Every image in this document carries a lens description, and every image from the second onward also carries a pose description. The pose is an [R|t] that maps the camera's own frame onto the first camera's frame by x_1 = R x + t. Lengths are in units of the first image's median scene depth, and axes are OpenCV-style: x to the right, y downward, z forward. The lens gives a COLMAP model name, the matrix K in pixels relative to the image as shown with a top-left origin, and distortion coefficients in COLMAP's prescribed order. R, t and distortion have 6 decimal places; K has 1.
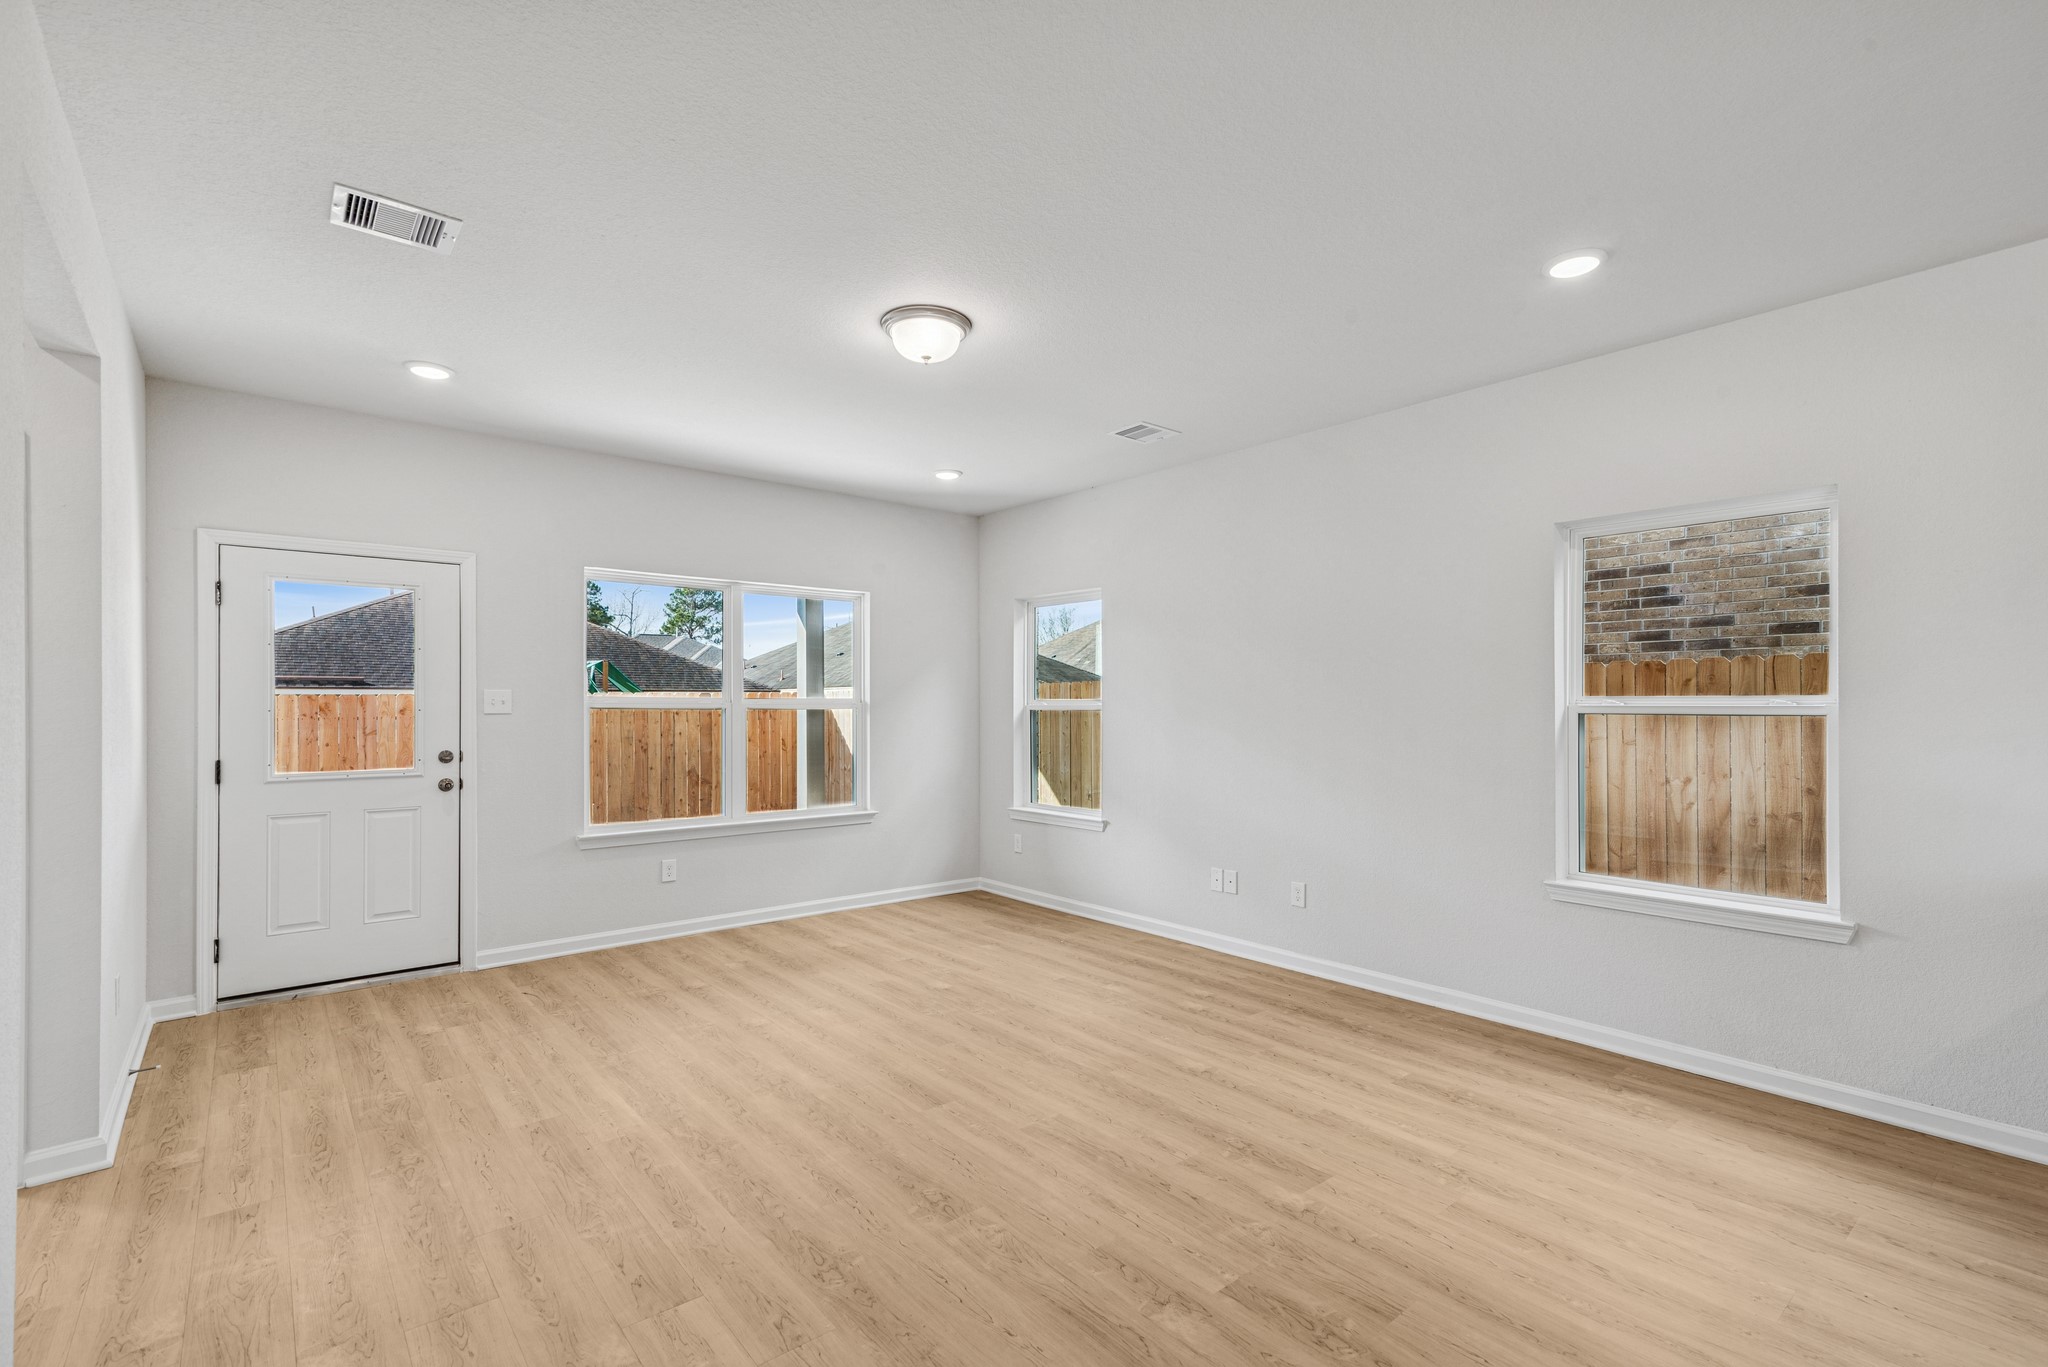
lens RADIAL K [[923.0, 0, 1024.2], [0, 923.0, 701.3], [0, 0, 1]] dist [0.018337, -0.001291]
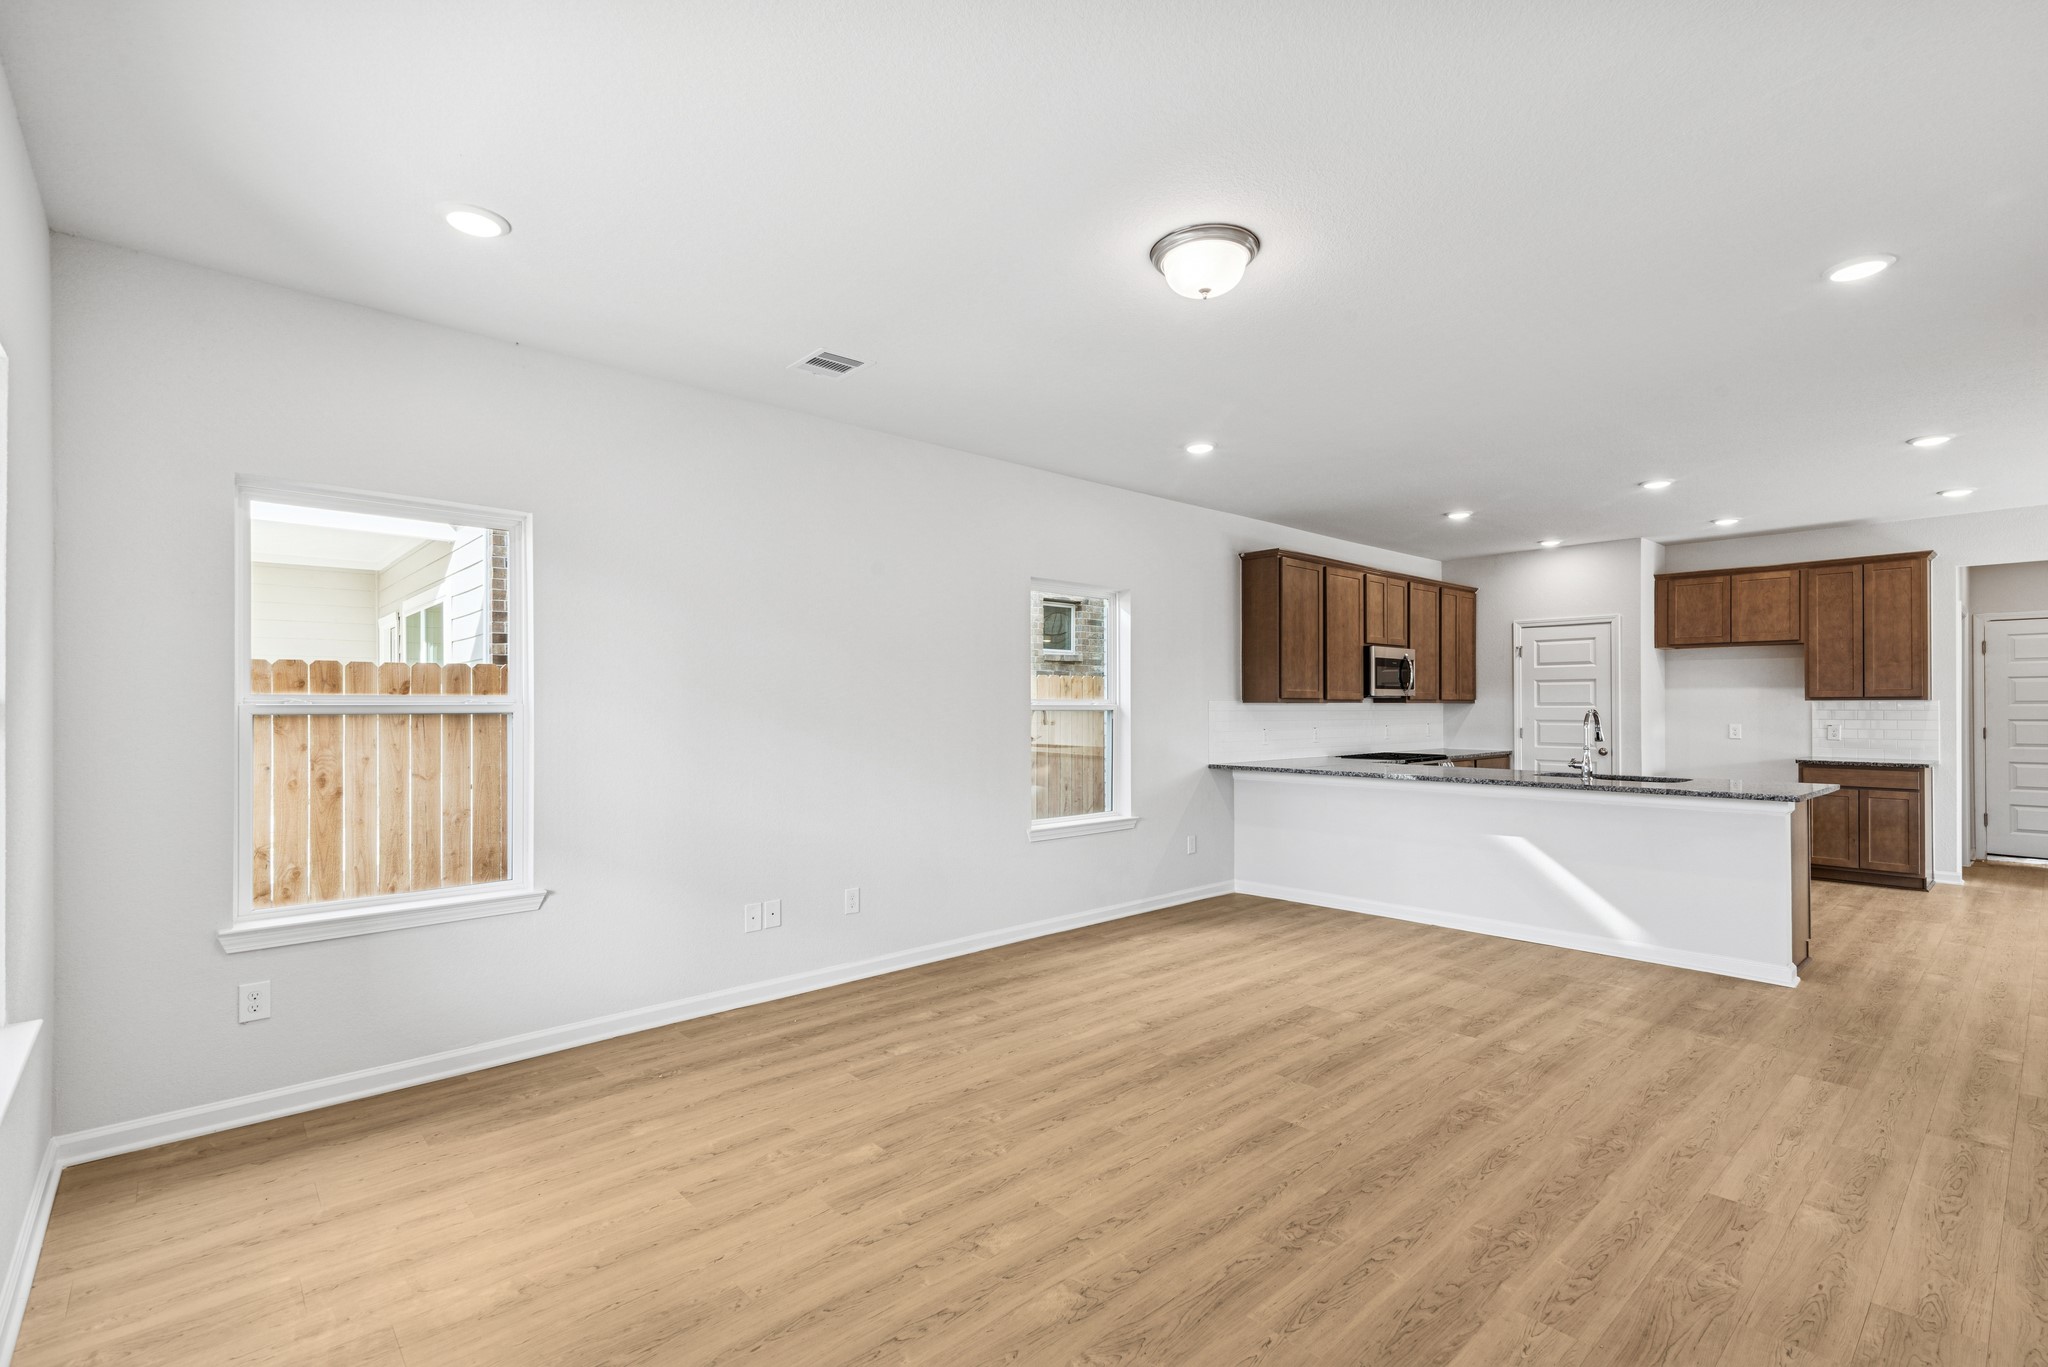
lens RADIAL K [[923.0, 0, 1023.1], [0, 923.0, 702.7], [0, 0, 1]] dist [0.018337, -0.001291]
pose [[-0.040475, 0.004366, 0.999171, -0.824726], [-0.003296, 0.999984, -0.004503, 0.006454], [-0.999175, -0.003476, -0.040460, 1.049516]]
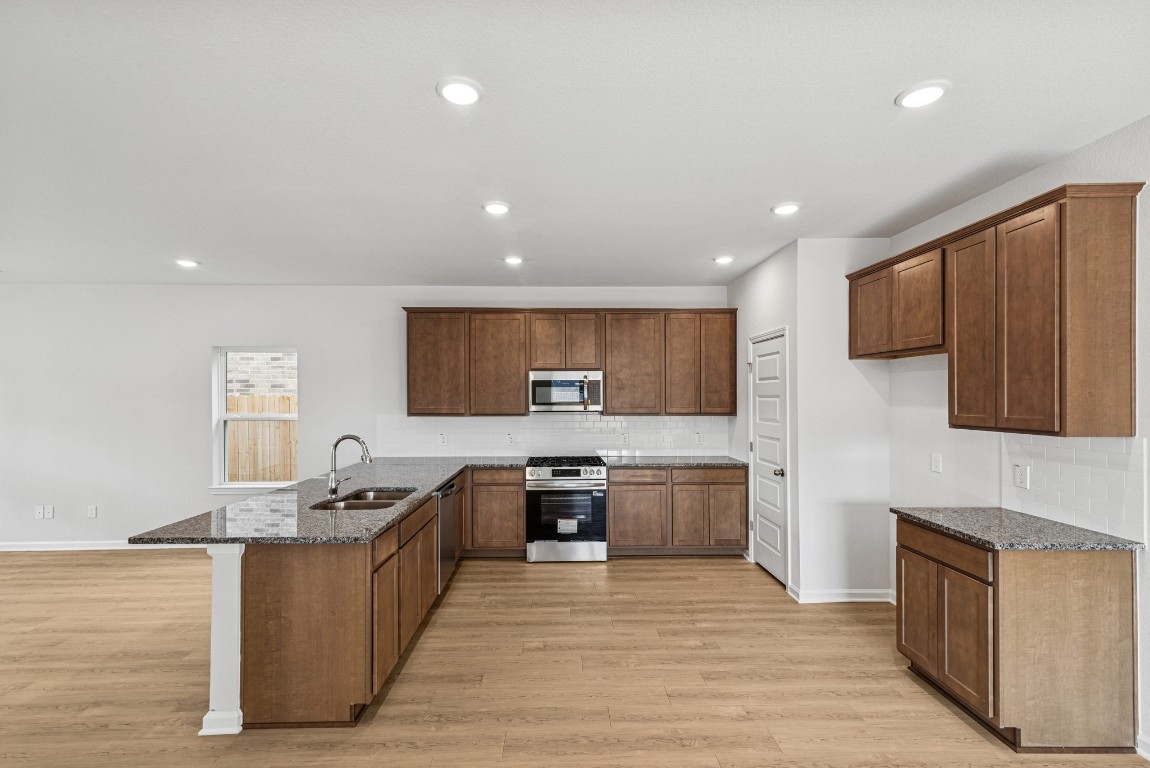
lens RADIAL K [[518.3, 0, 566.9], [0, 518.3, 403.9], [0, 0, 1]] dist [0.018337, -0.001291]
pose [[0.621825, -0.010702, 0.783083, 0.054237], [-0.002249, 0.999878, 0.015451, -0.057762], [-0.783153, -0.011369, 0.621725, -0.644518]]
